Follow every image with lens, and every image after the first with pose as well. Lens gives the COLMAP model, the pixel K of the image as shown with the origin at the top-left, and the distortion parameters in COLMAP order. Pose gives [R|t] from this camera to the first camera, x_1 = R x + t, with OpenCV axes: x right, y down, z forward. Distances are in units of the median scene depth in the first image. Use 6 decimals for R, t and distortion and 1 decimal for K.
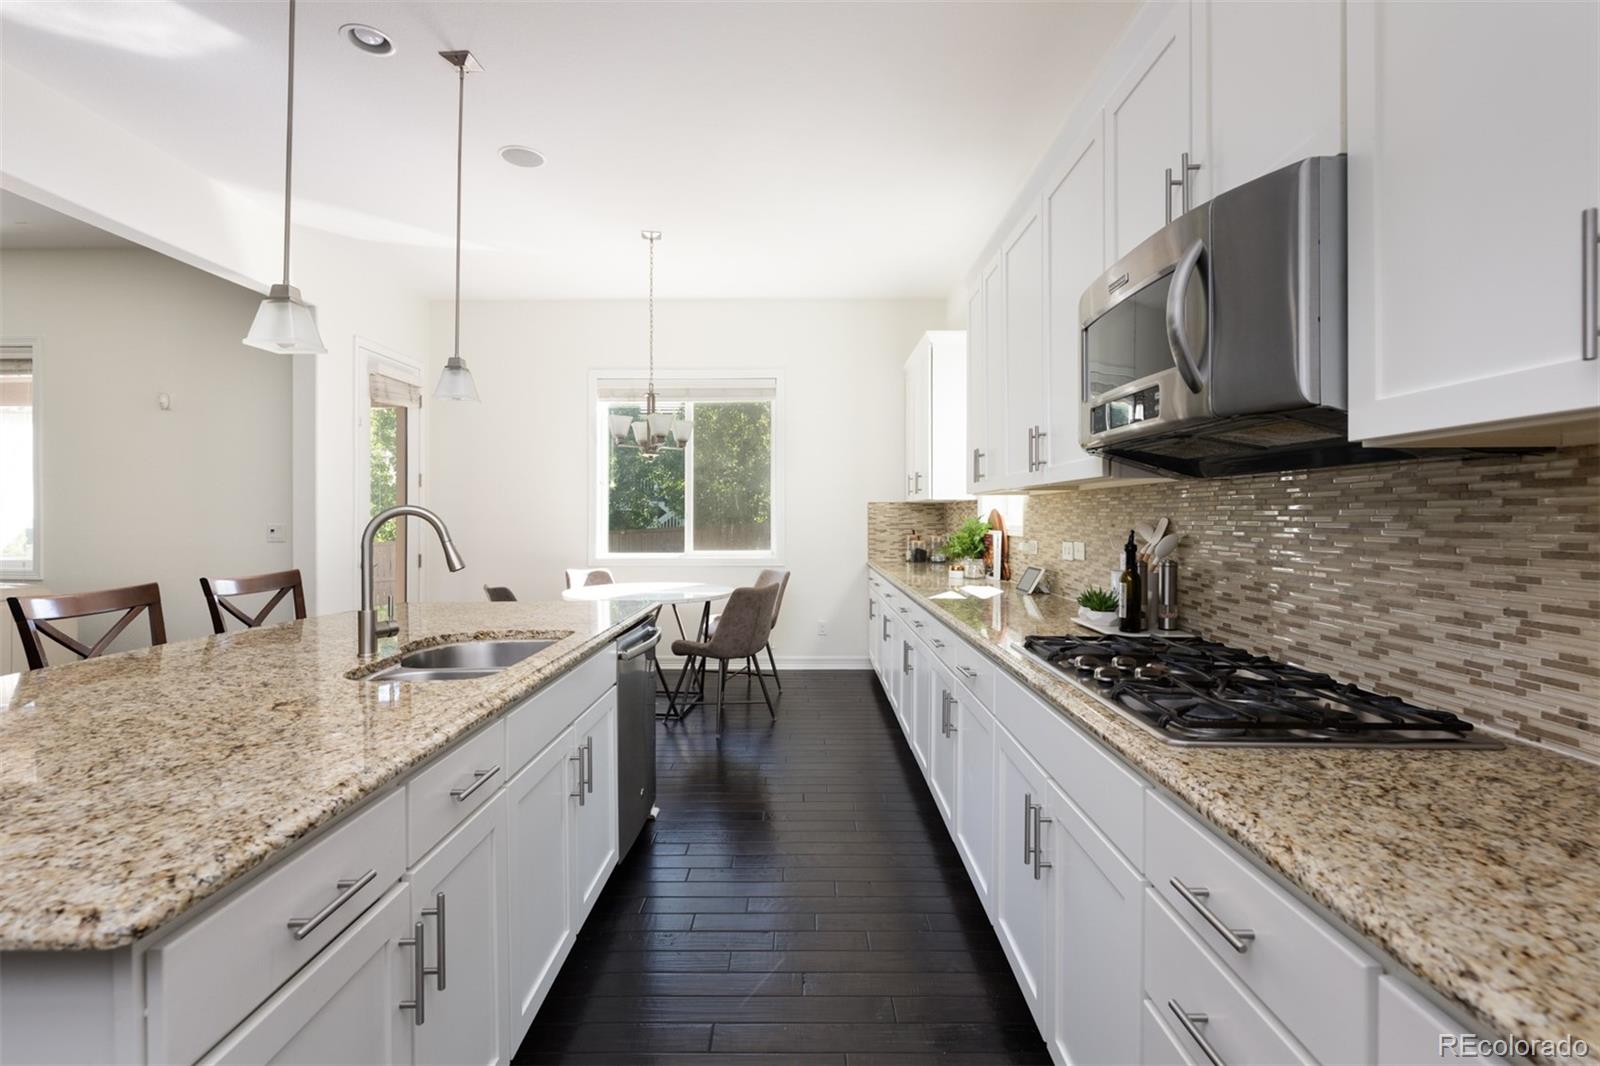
lens RADIAL K [[745.1, 0, 804.6], [0, 745.1, 516.4], [0, 0, 1]] dist [0.000331, 0.000014]
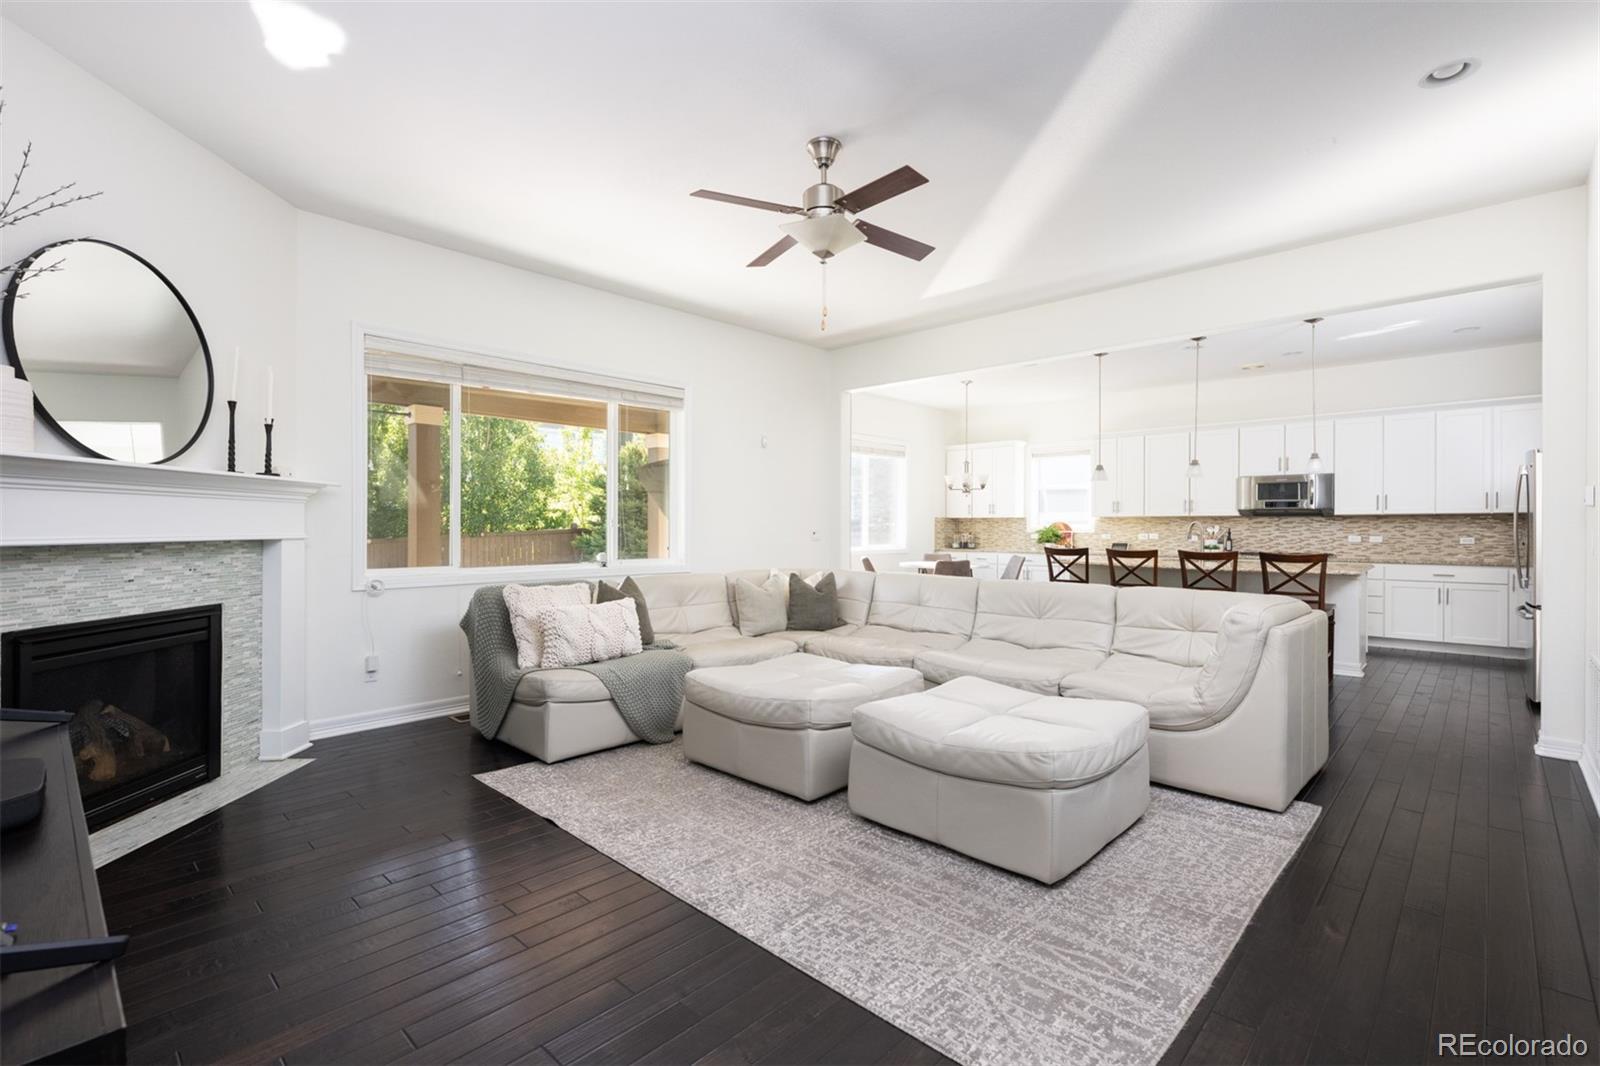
lens RADIAL K [[728.1, 0, 810.0], [0, 728.1, 530.0], [0, 0, 1]] dist [-0.001141, -0.000396]
pose [[0.678033, -0.002071, 0.735028, -3.070622], [-0.001644, 0.999989, 0.004334, 0.010738], [-0.735029, -0.004147, 0.678023, -0.000667]]
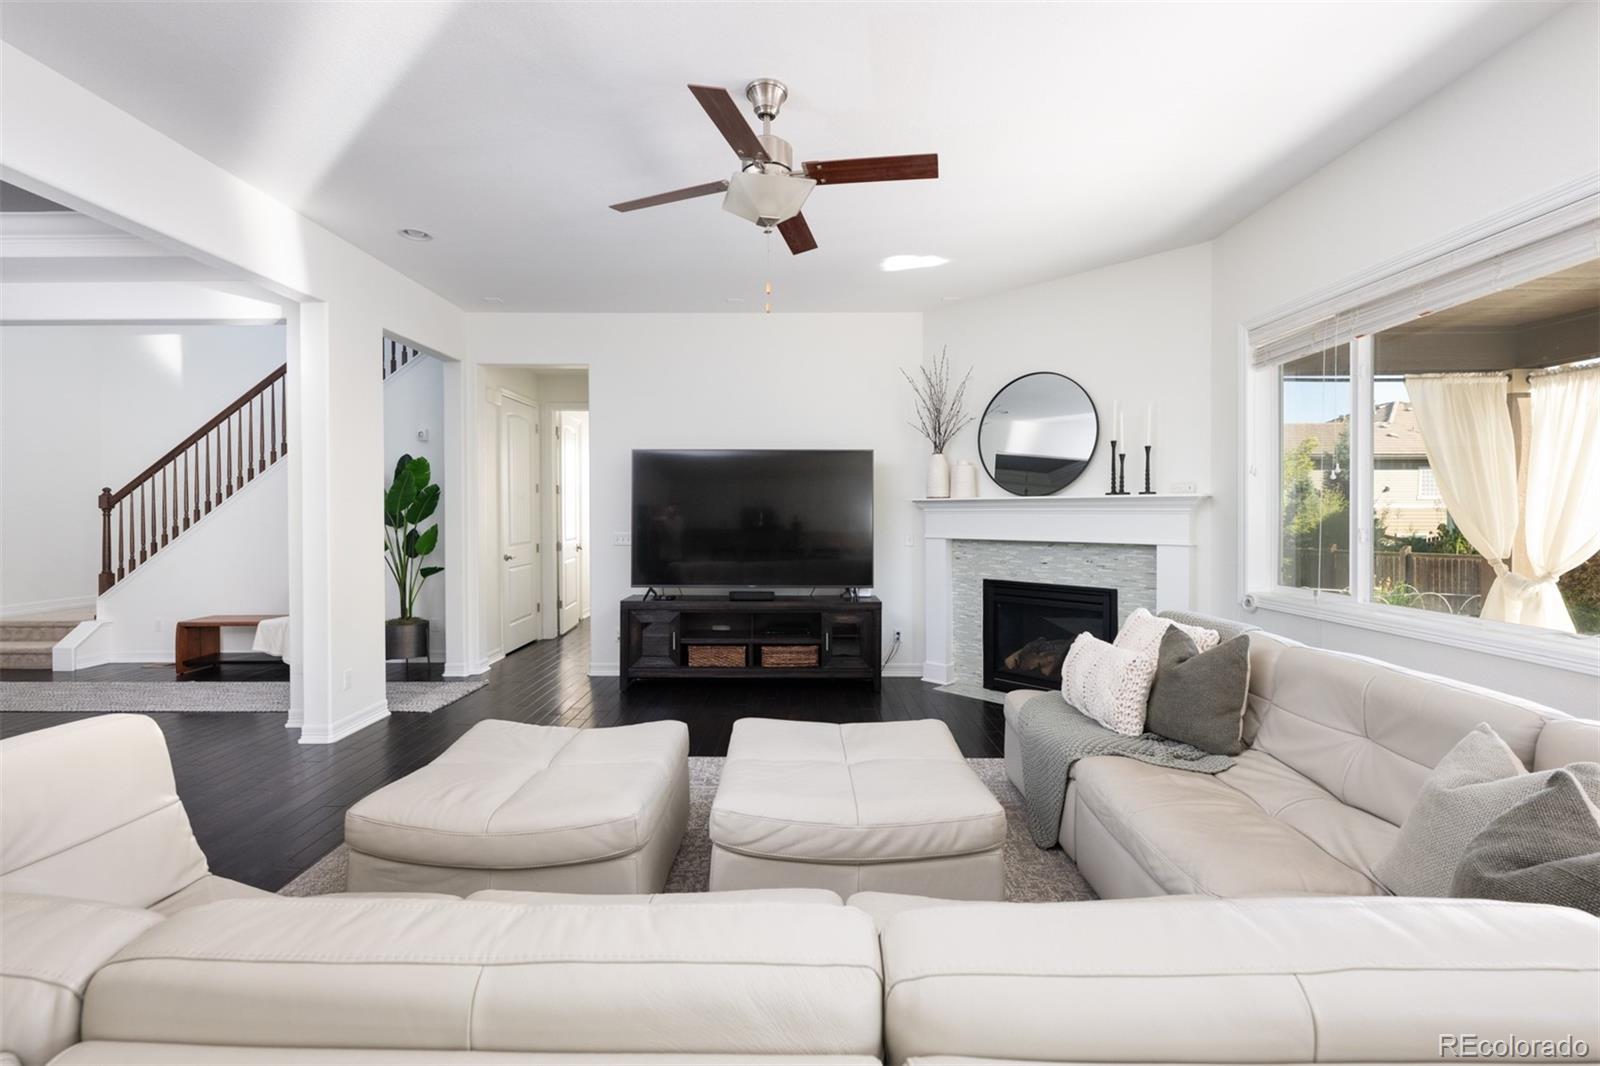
lens RADIAL K [[667.4, 0, 793.6], [0, 667.4, 522.3], [0, 0, 1]] dist [0.000233, 0.000609]
pose [[0.004251, 0.011750, -0.999922, -1.292890], [0.000507, 0.999931, 0.011752, -0.031375], [0.999991, -0.000557, 0.004245, 0.809877]]
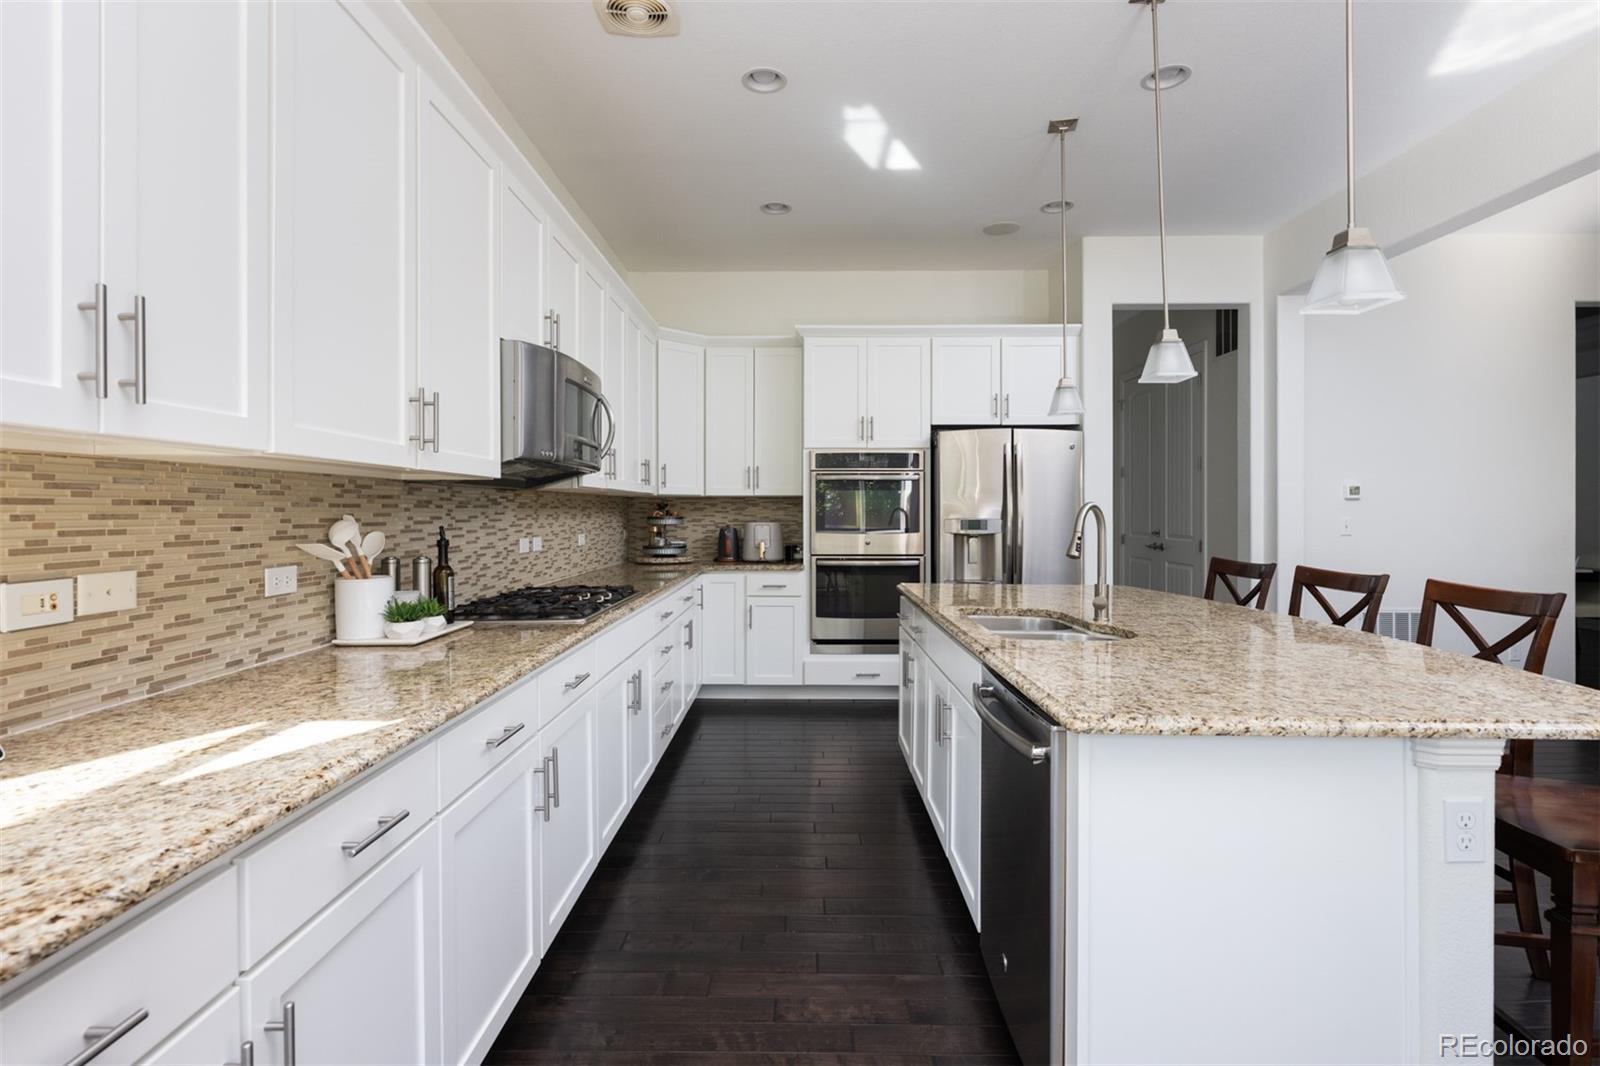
lens RADIAL K [[771.1, 0, 796.8], [0, 771.1, 512.7], [0, 0, 1]] dist [-0.000047, -0.000001]
pose [[-0.999995, 0.002528, 0.001817, -0.065944], [0.002532, 0.999994, 0.002532, -0.001366], [-0.001811, 0.002537, -0.999995, 1.578032]]
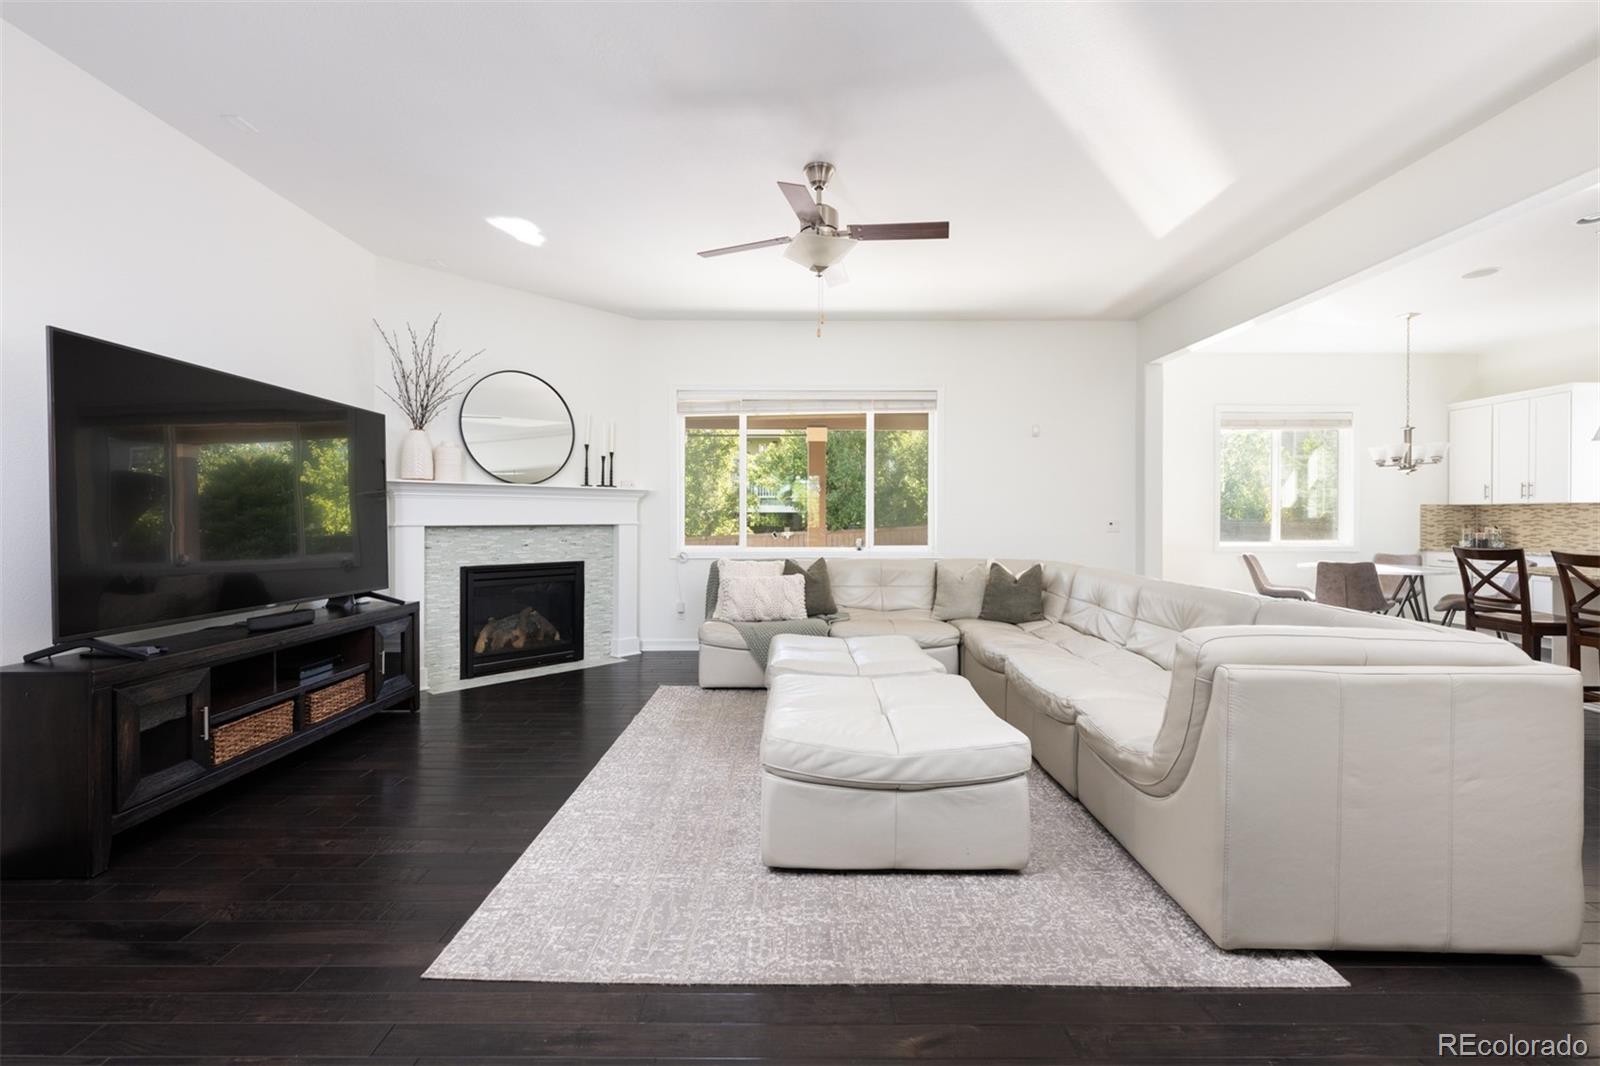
lens RADIAL K [[667.4, 0, 793.6], [0, 667.4, 522.3], [0, 0, 1]] dist [0.000233, 0.000609]
pose [[0.999931, 0.001144, 0.011666, -2.243144], [-0.001207, 0.999985, 0.005365, 0.017057], [-0.011659, -0.005379, 0.999918, -0.414288]]
